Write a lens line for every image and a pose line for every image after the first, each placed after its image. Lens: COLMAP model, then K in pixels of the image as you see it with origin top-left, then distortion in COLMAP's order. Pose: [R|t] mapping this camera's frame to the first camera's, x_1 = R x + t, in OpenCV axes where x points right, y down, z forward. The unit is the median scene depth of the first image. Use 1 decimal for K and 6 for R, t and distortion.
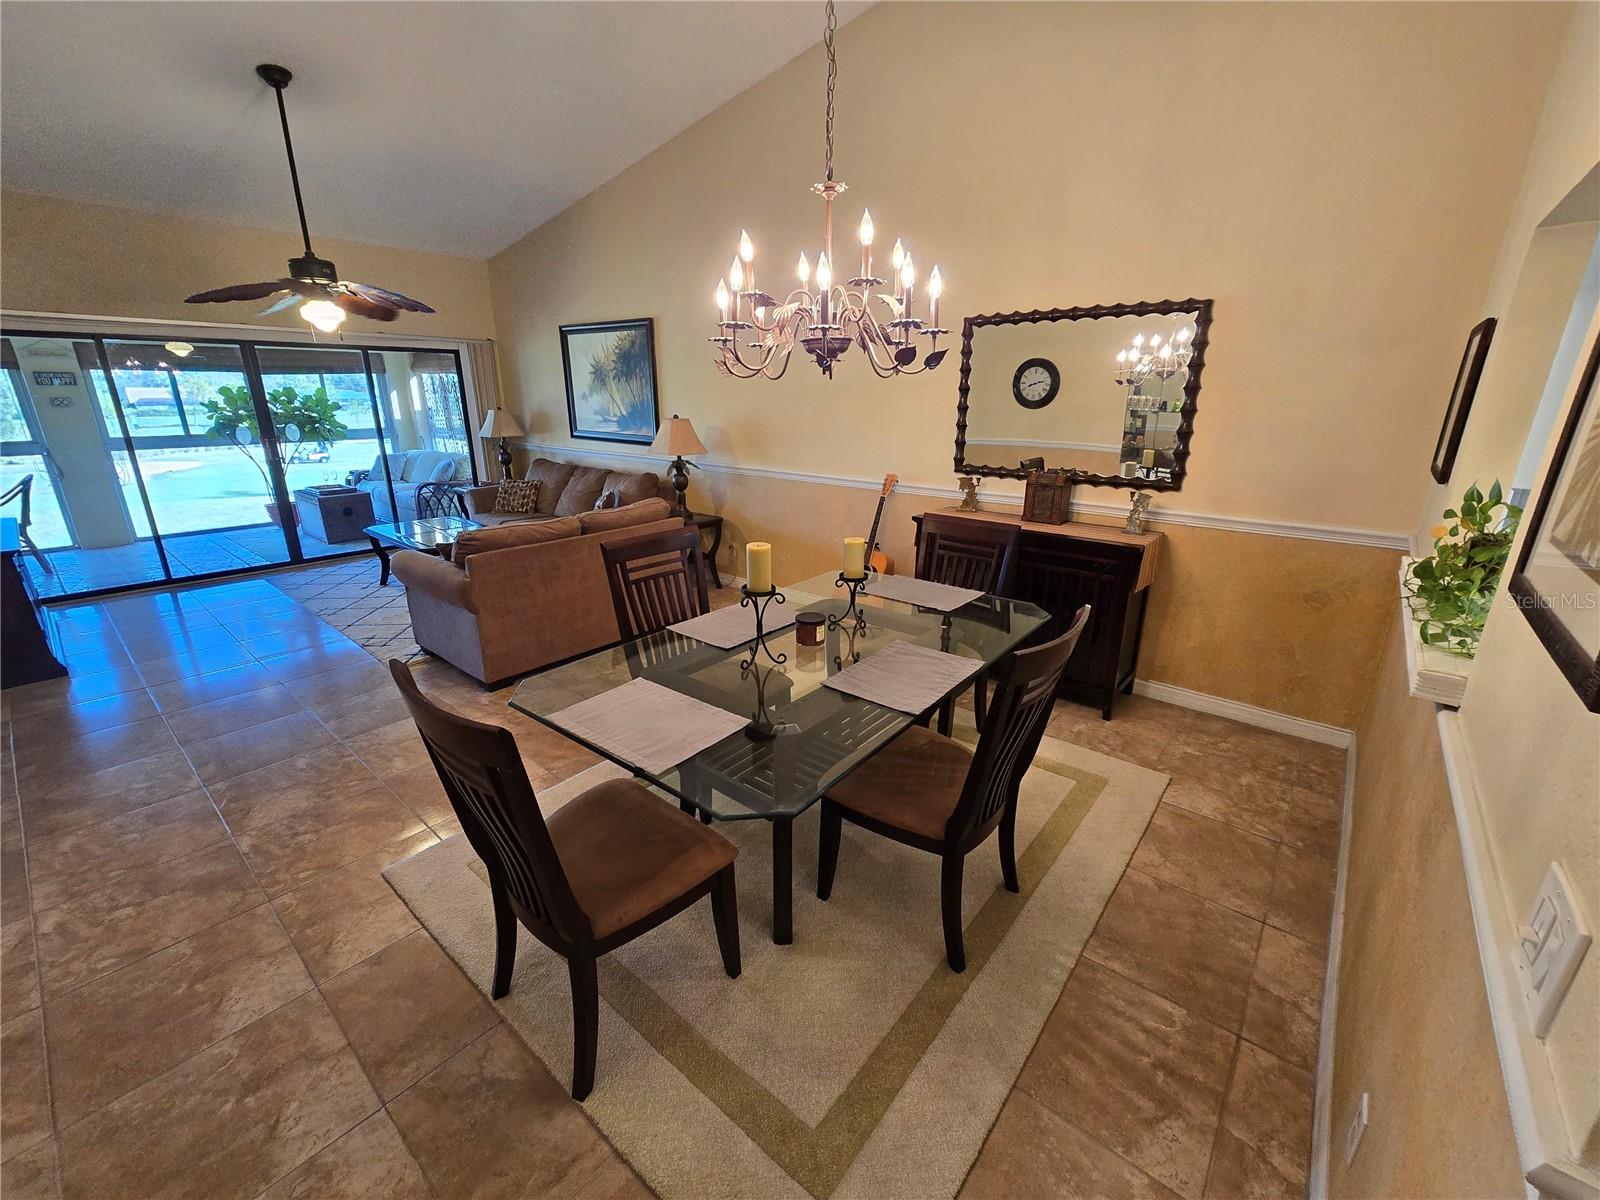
lens RADIAL K [[657.8, 0, 793.4], [0, 657.8, 602.7], [0, 0, 1]] dist [0.000345, 0.000058]
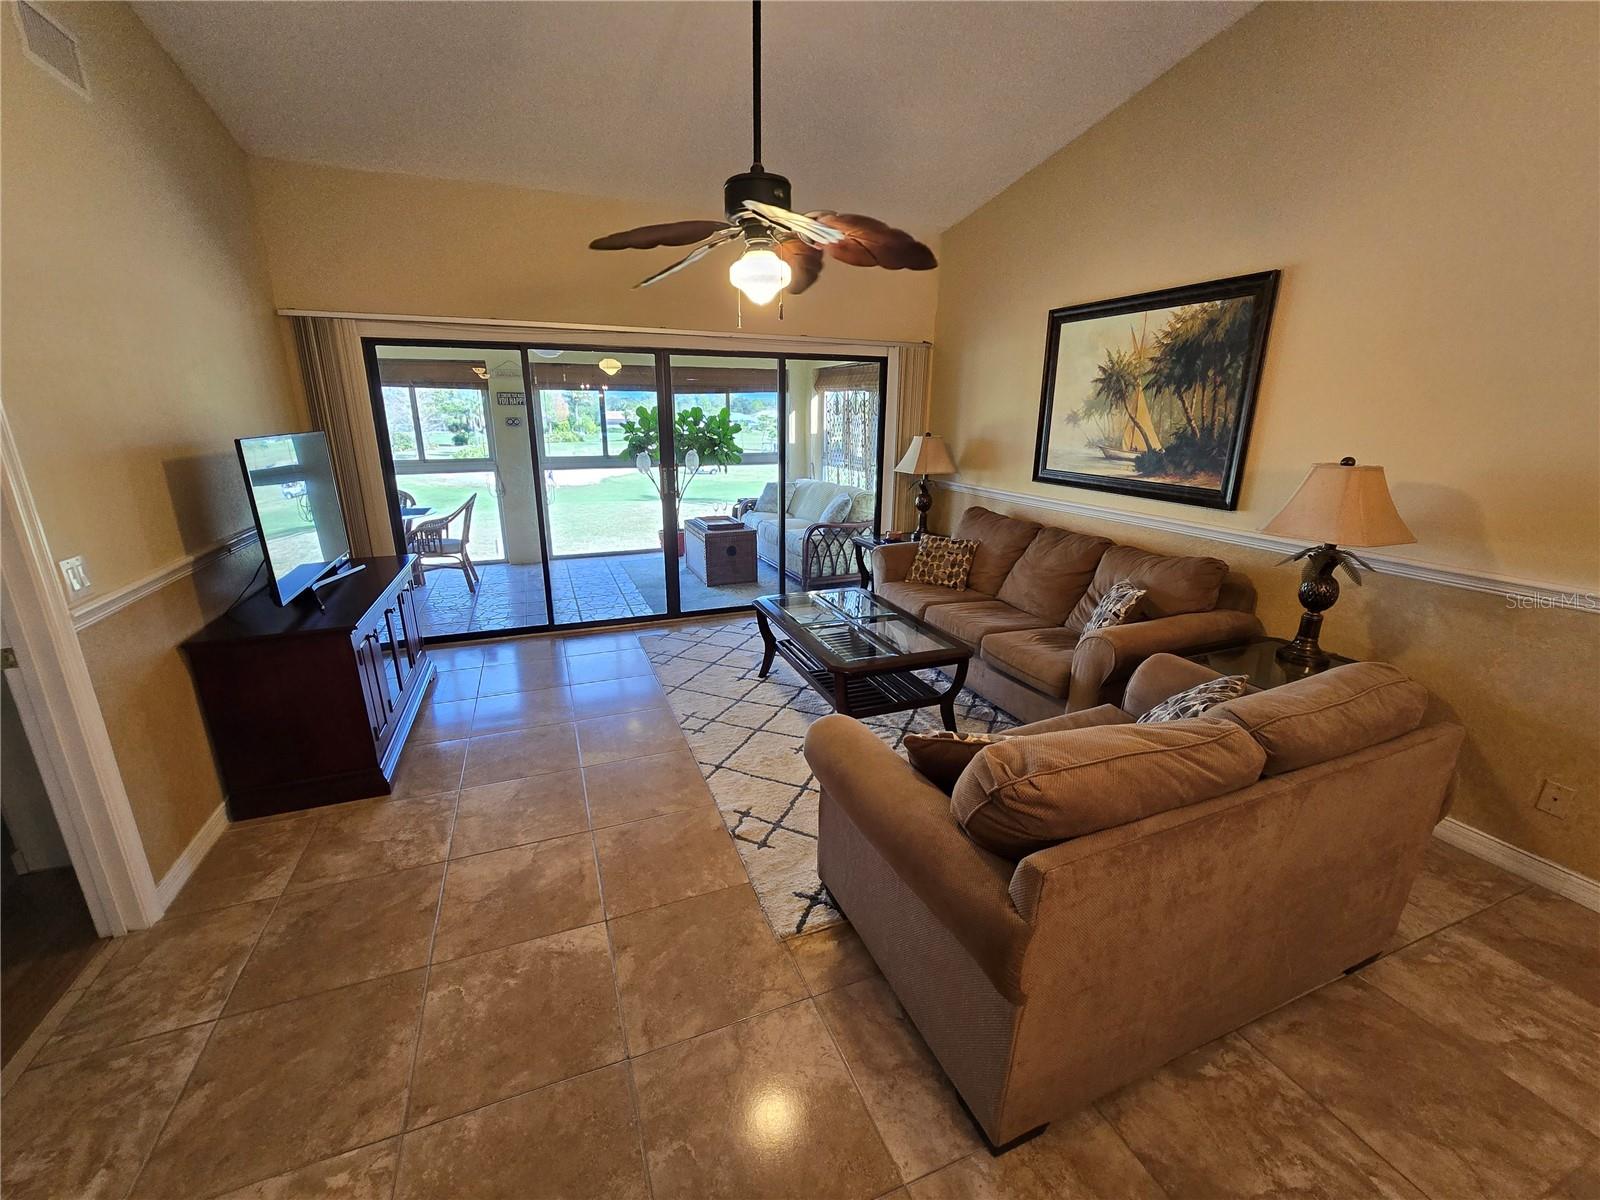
lens RADIAL K [[657.8, 0, 793.4], [0, 657.8, 602.7], [0, 0, 1]] dist [0.000345, 0.000058]
pose [[0.881041, 0.132018, -0.454244, -0.400983], [-0.146260, 0.989239, 0.003822, -0.165829], [0.449860, 0.063070, 0.890869, 0.533855]]
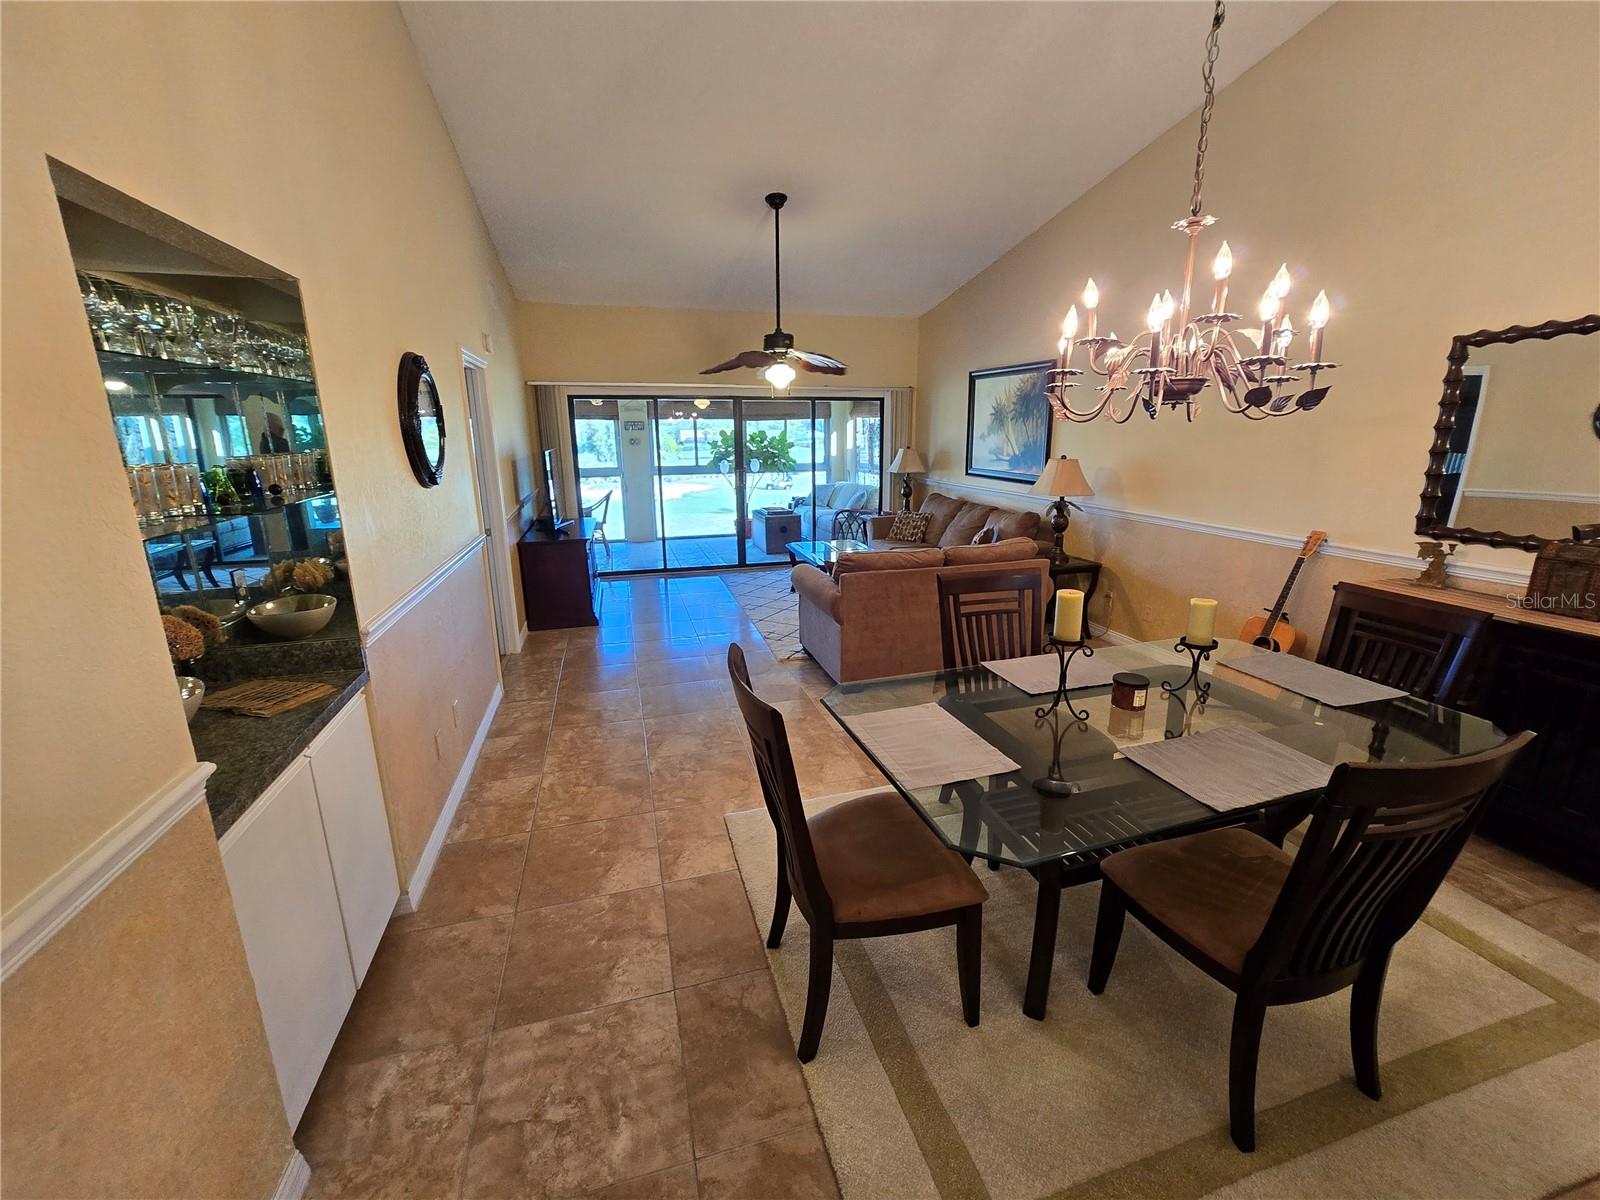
lens RADIAL K [[663.0, 0, 812.9], [0, 663.0, 593.7], [0, 0, 1]] dist [-0.000746, -0.000039]
pose [[0.838392, 0.122369, -0.531154, 0.075139], [-0.158340, 0.987128, -0.022511, -0.002164], [0.521563, 0.102976, 0.846976, -0.009831]]
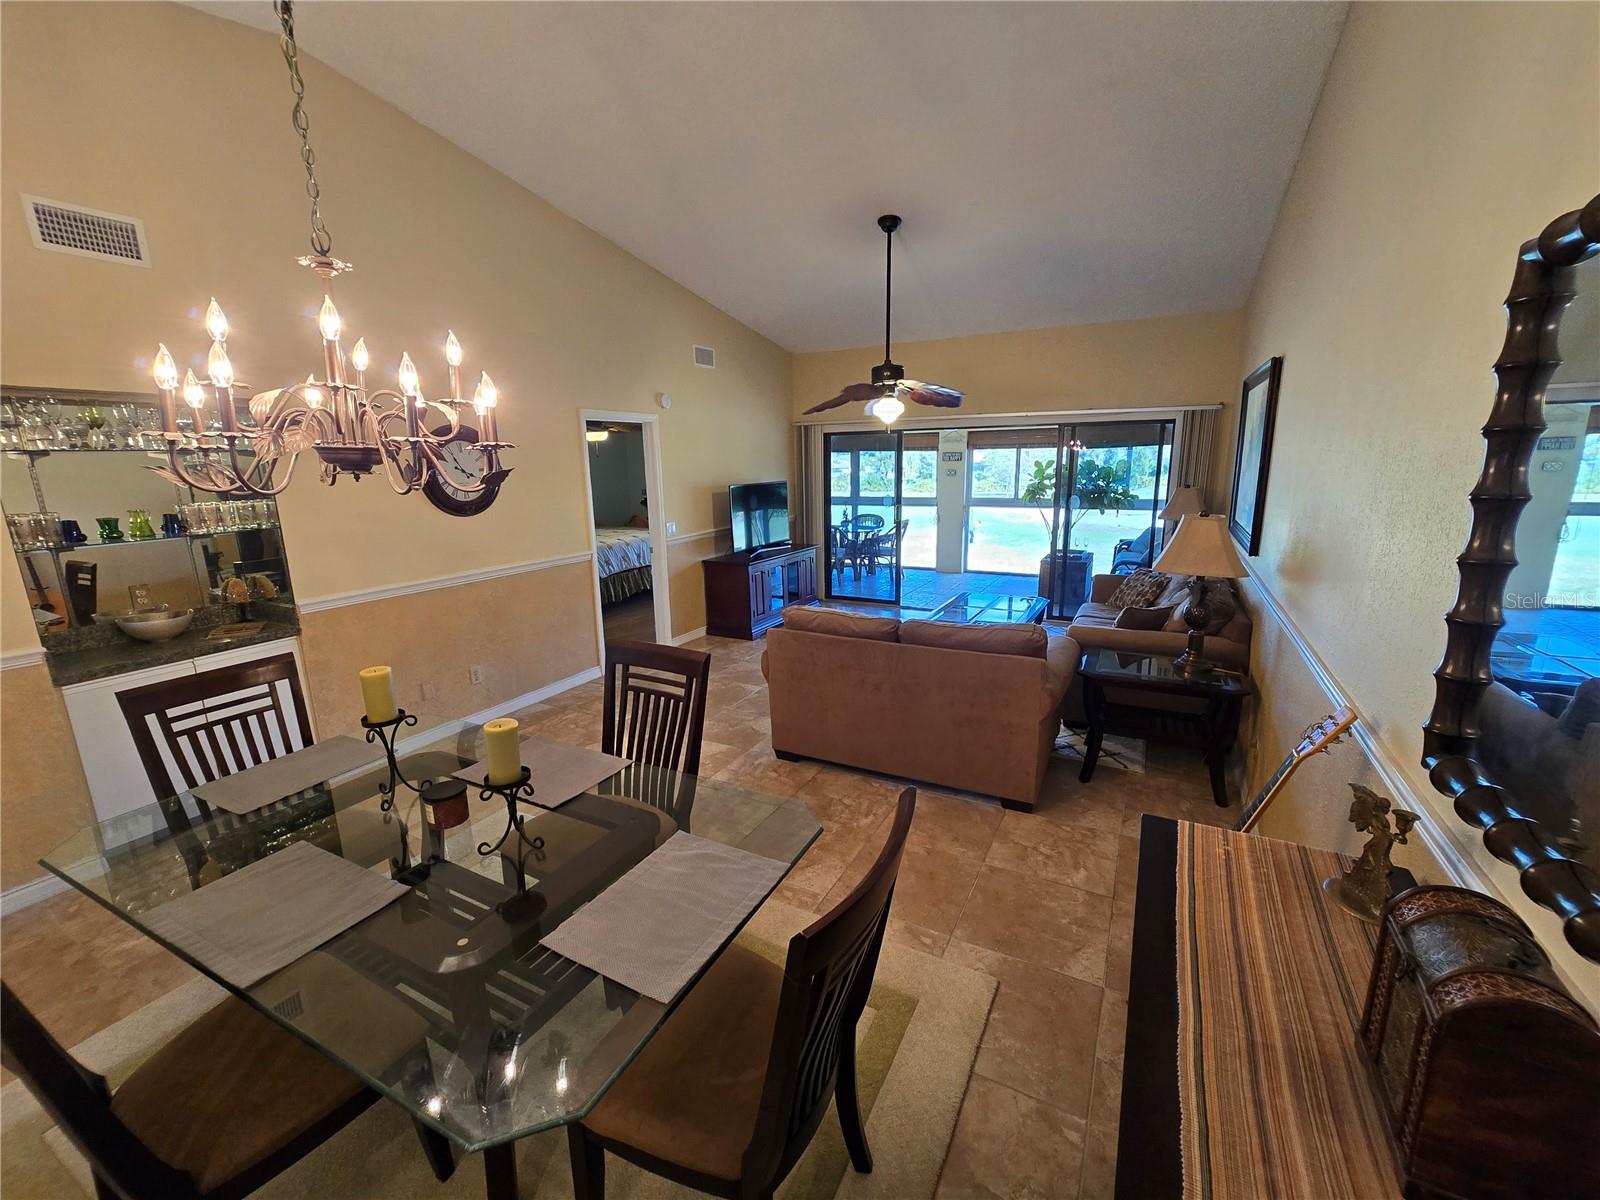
lens RADIAL K [[657.8, 0, 793.4], [0, 657.8, 602.7], [0, 0, 1]] dist [0.000345, 0.000058]
pose [[0.203422, 0.201062, -0.958224, 0.466034], [-0.281694, 0.949325, 0.139394, -0.235082], [0.937693, 0.241570, 0.249752, 0.654812]]
